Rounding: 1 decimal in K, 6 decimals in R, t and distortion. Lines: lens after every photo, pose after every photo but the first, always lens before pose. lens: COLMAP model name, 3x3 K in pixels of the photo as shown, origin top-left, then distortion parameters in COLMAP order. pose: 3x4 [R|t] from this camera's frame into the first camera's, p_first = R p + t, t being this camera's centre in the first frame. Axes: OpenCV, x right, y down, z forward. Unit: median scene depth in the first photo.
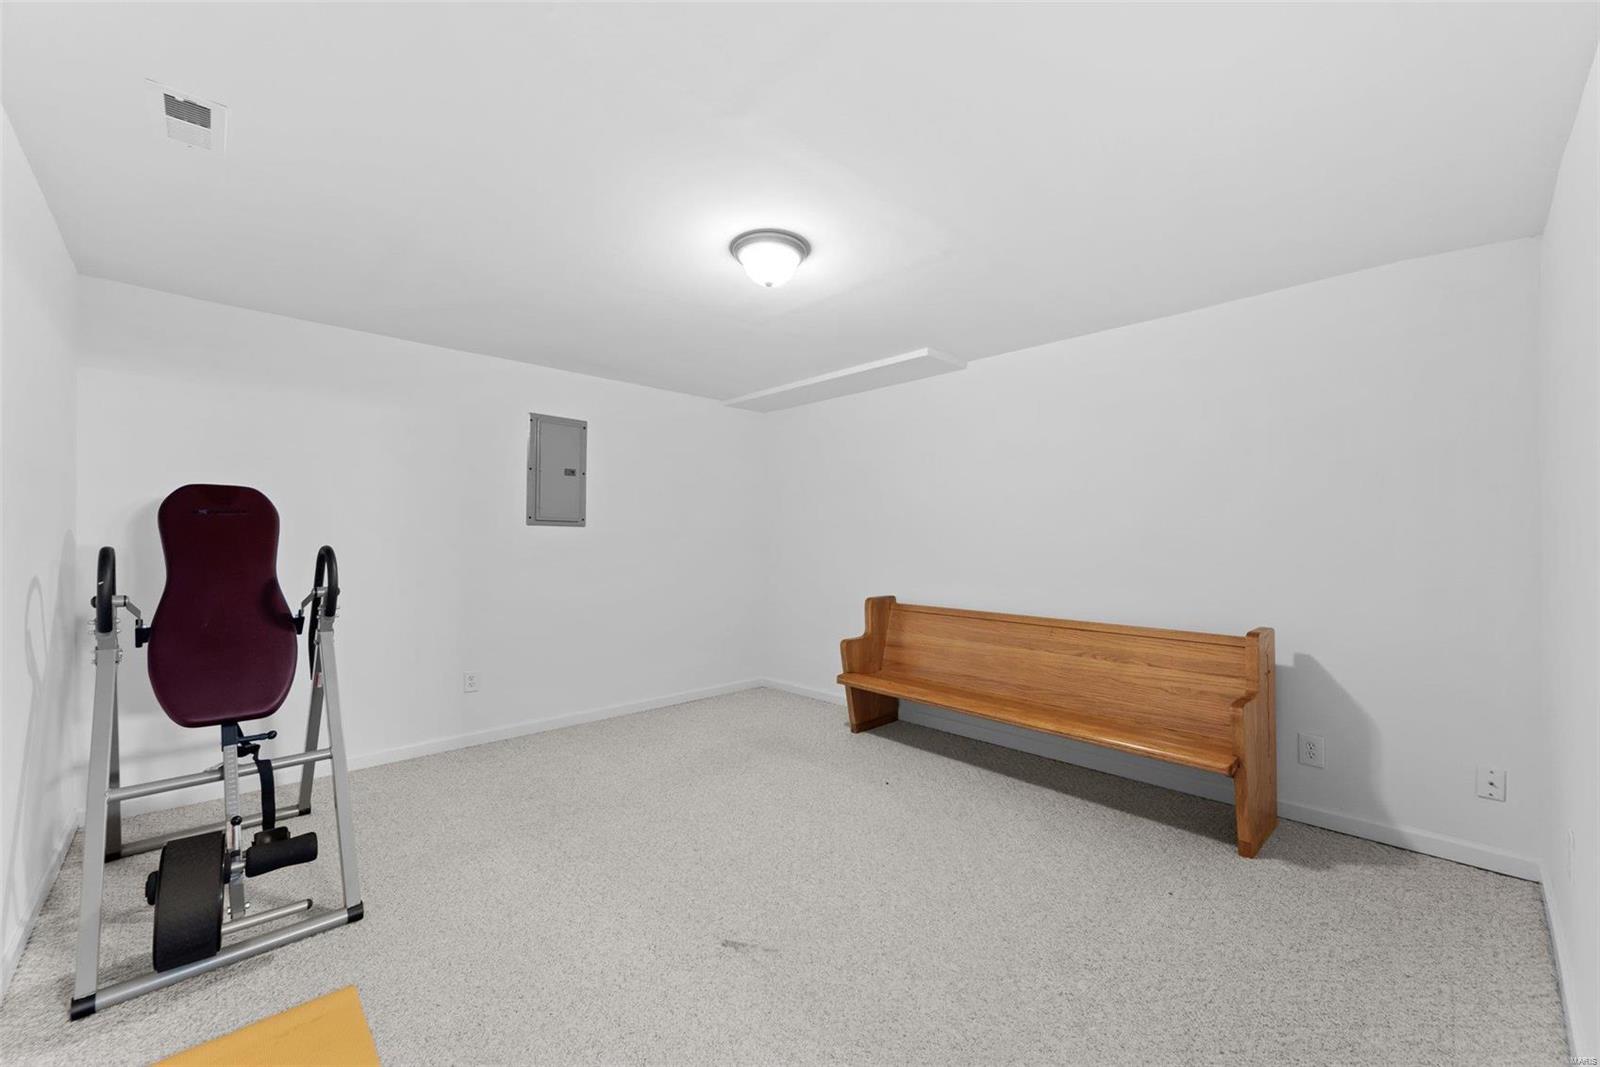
lens RADIAL K [[630.8, 0, 804.9], [0, 630.8, 535.4], [0, 0, 1]] dist [-0.000516, 0.000392]
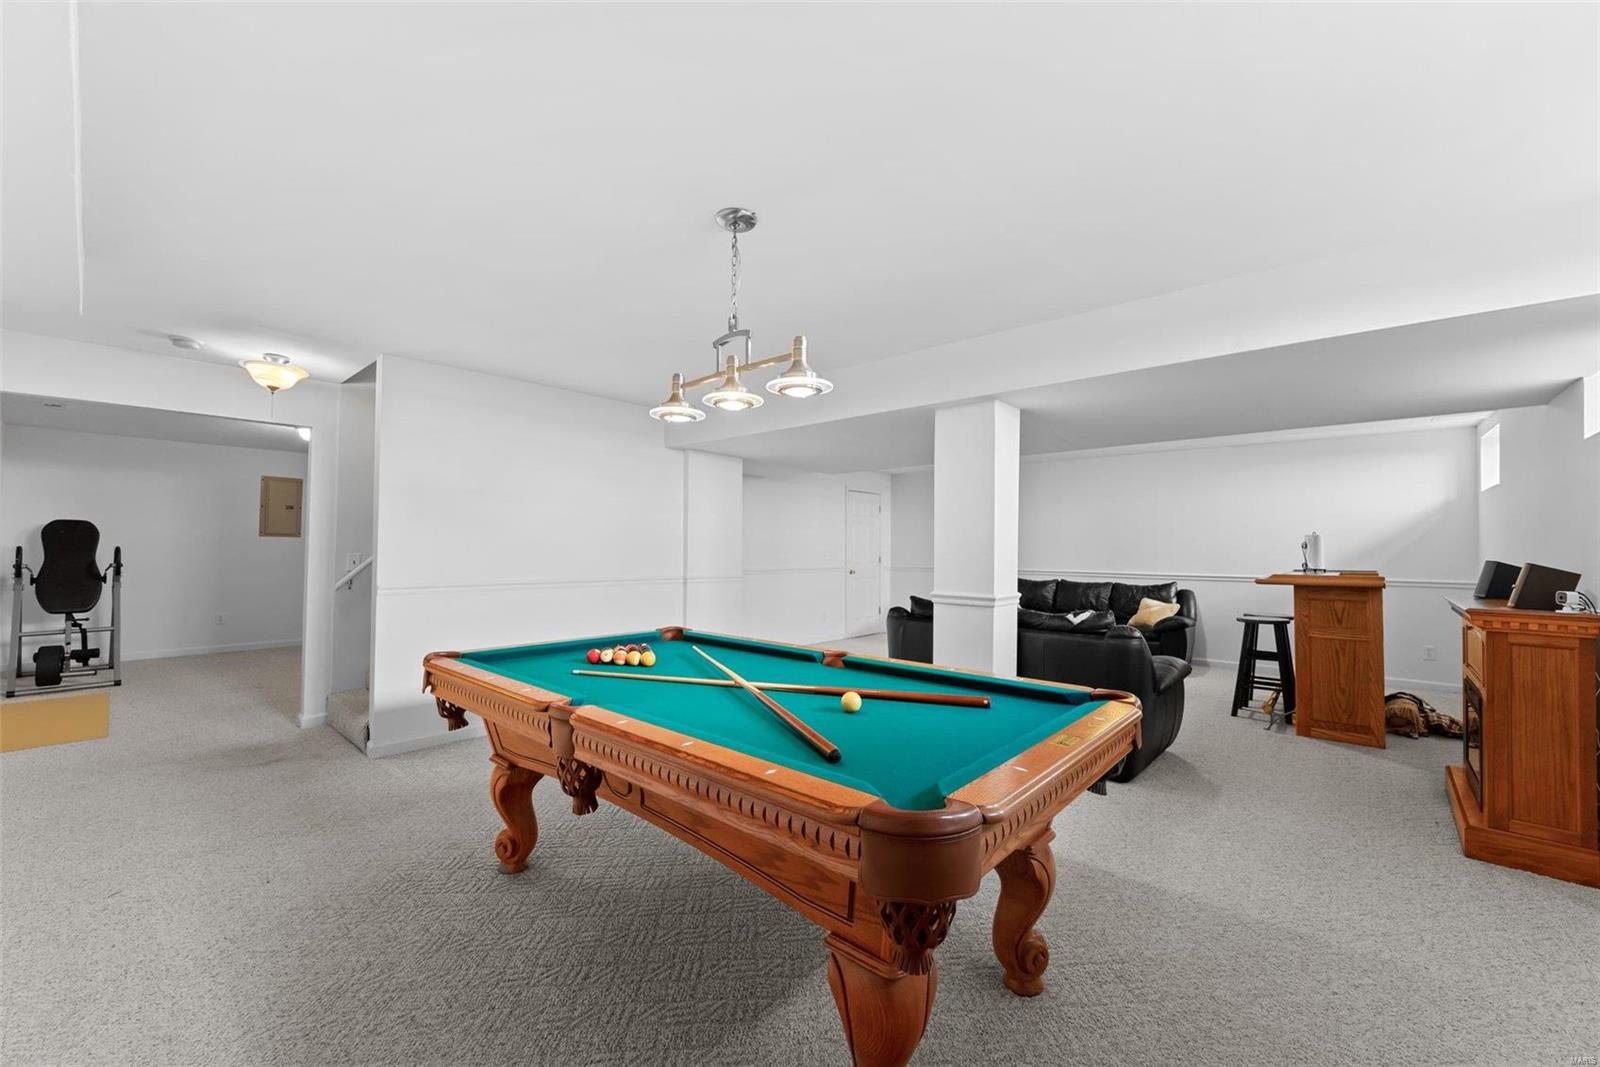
lens RADIAL K [[630.8, 0, 791.6], [0, 630.8, 536.3], [0, 0, 1]] dist [-0.000516, 0.000392]
pose [[0.998021, -0.001017, 0.062875, 1.868888], [0.001855, 0.999910, -0.013269, 0.019321], [-0.062856, 0.013359, 0.997933, -1.758677]]
